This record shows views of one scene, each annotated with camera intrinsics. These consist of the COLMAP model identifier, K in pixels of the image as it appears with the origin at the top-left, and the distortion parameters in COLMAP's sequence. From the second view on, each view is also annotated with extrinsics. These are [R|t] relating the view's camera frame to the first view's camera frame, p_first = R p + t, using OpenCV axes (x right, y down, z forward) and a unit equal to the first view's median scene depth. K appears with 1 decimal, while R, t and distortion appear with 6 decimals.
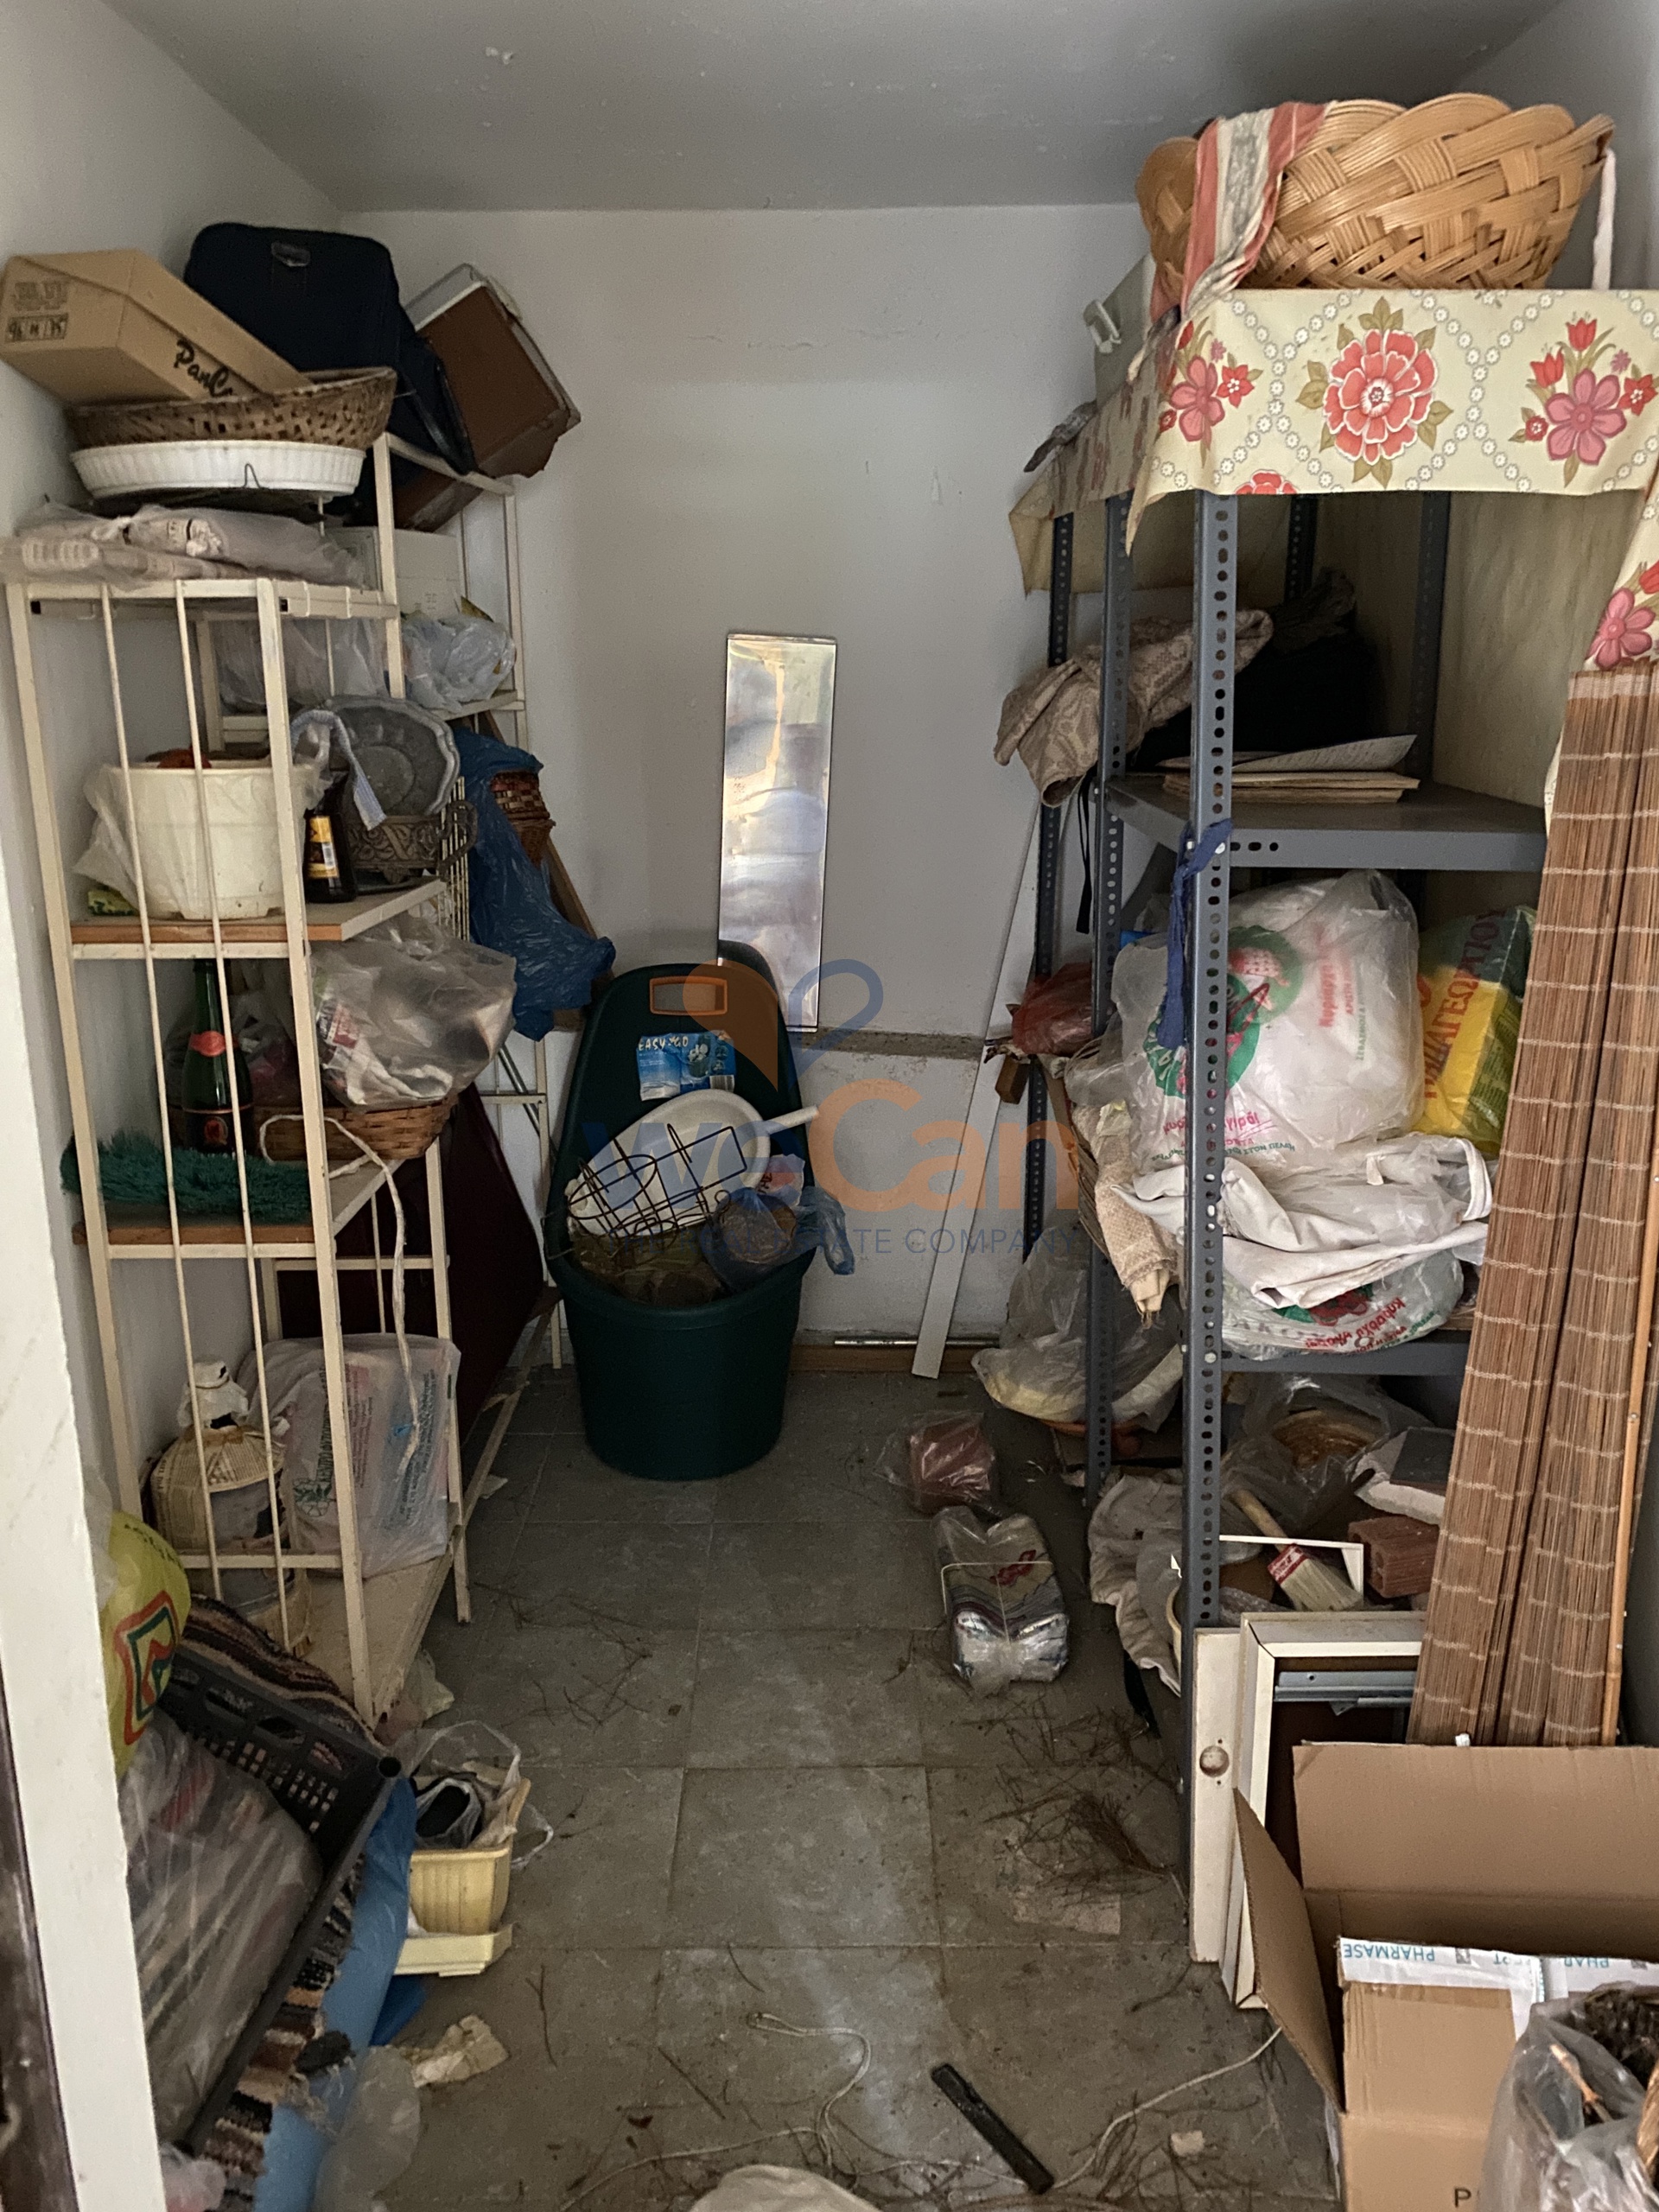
lens RADIAL K [[1691.9, 0, 828.1], [0, 1691.9, 1102.2], [0, 0, 1]] dist [-0.005825, 0.007400]
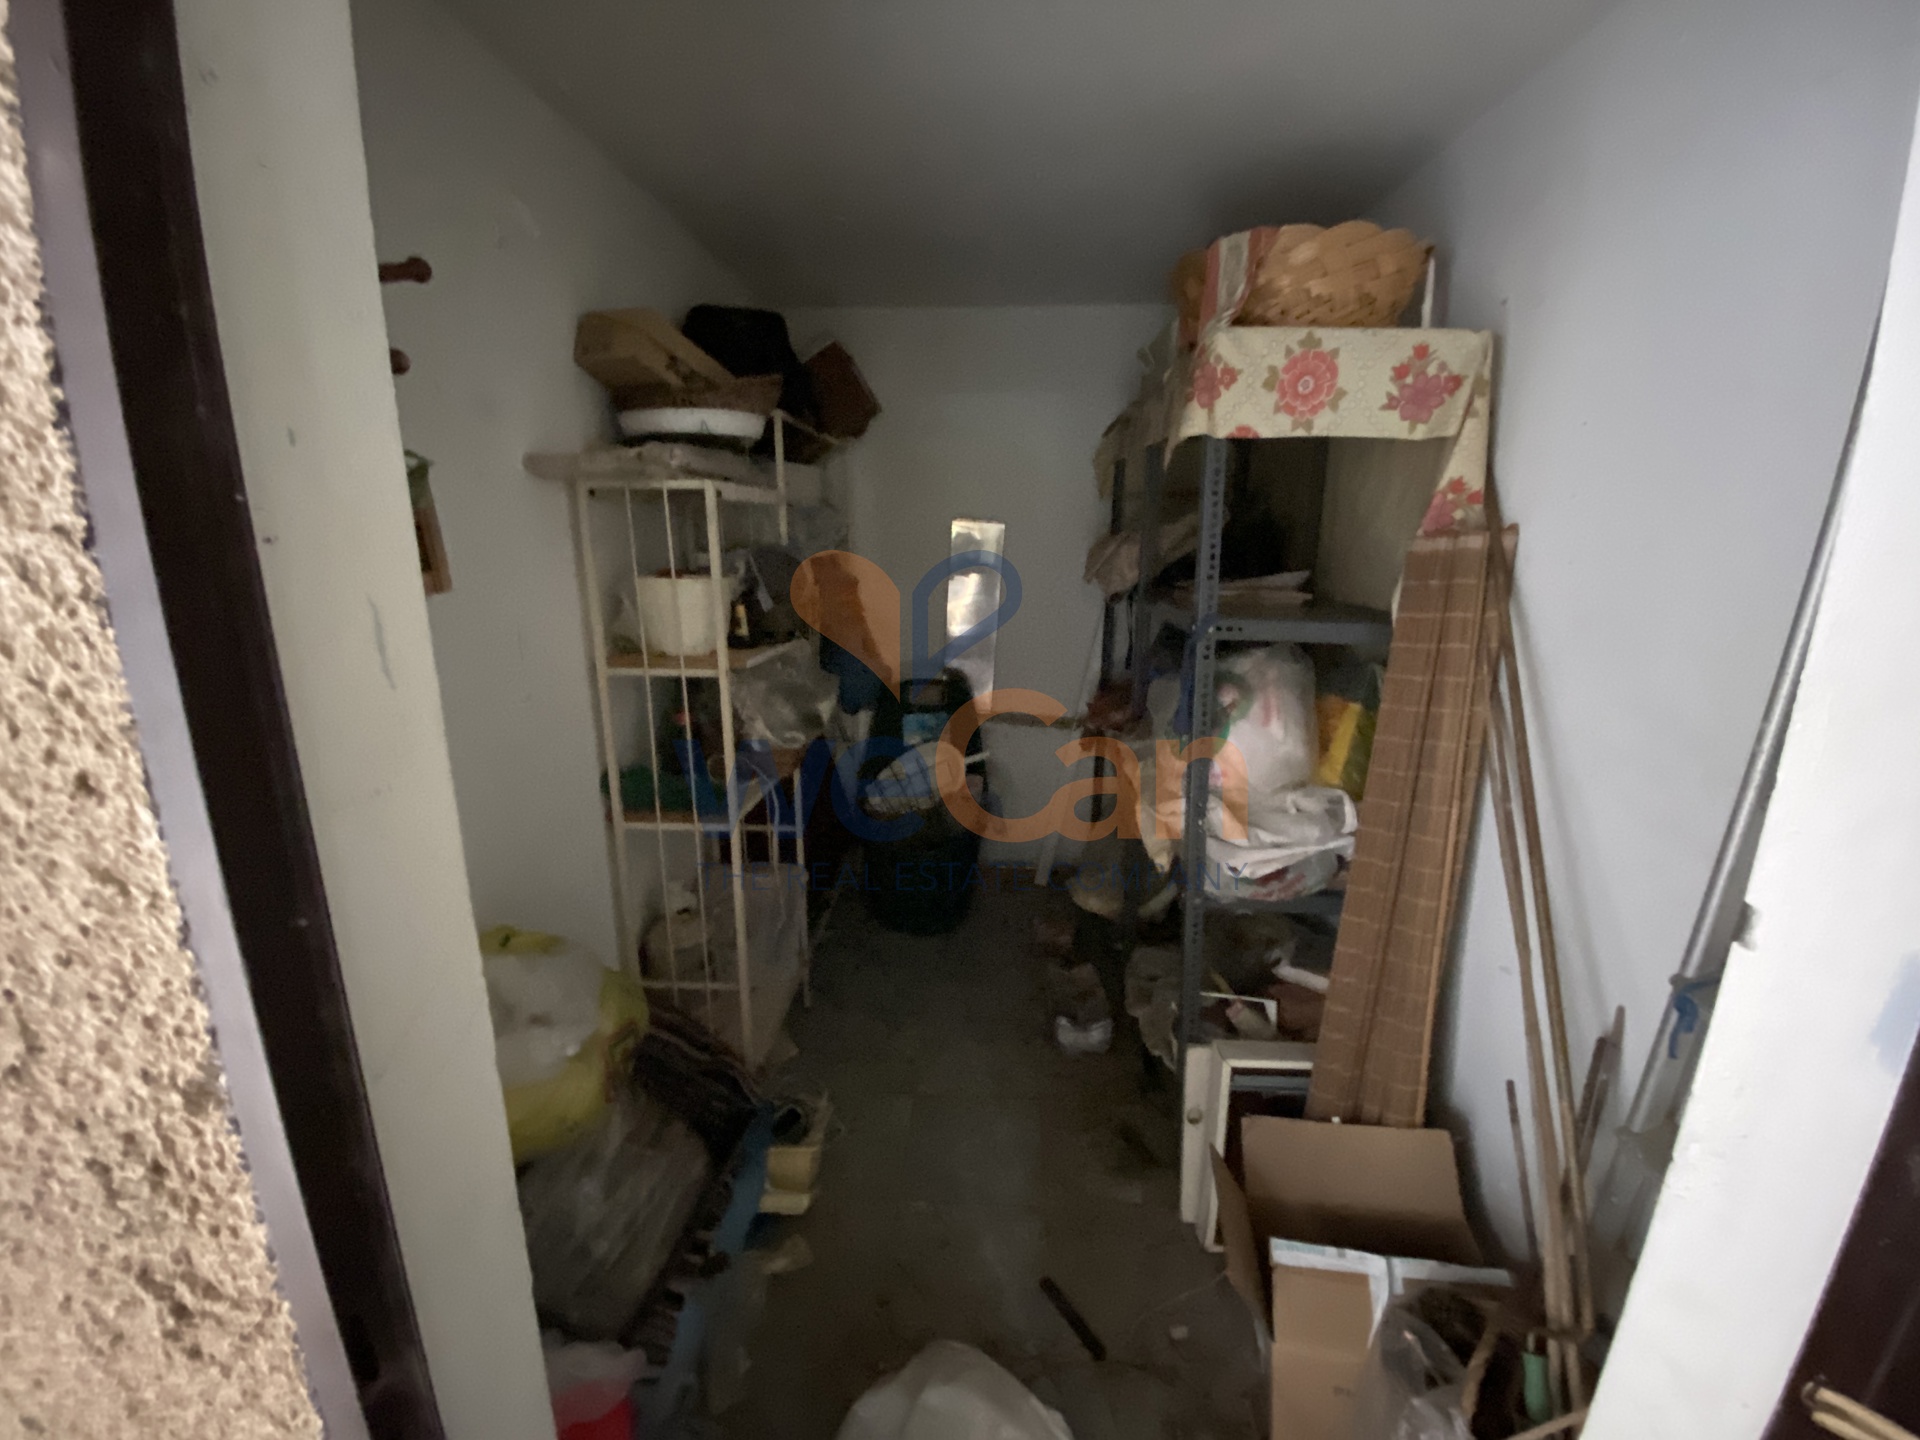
lens RADIAL K [[767.9, 0, 962.2], [0, 767.9, 728.1], [0, 0, 1]] dist [-0.001197, -0.000527]
pose [[0.998729, 0.024046, -0.044293, -0.001205], [-0.024533, 0.999644, -0.010473, -0.024484], [0.044025, 0.011547, 0.998964, 0.137171]]
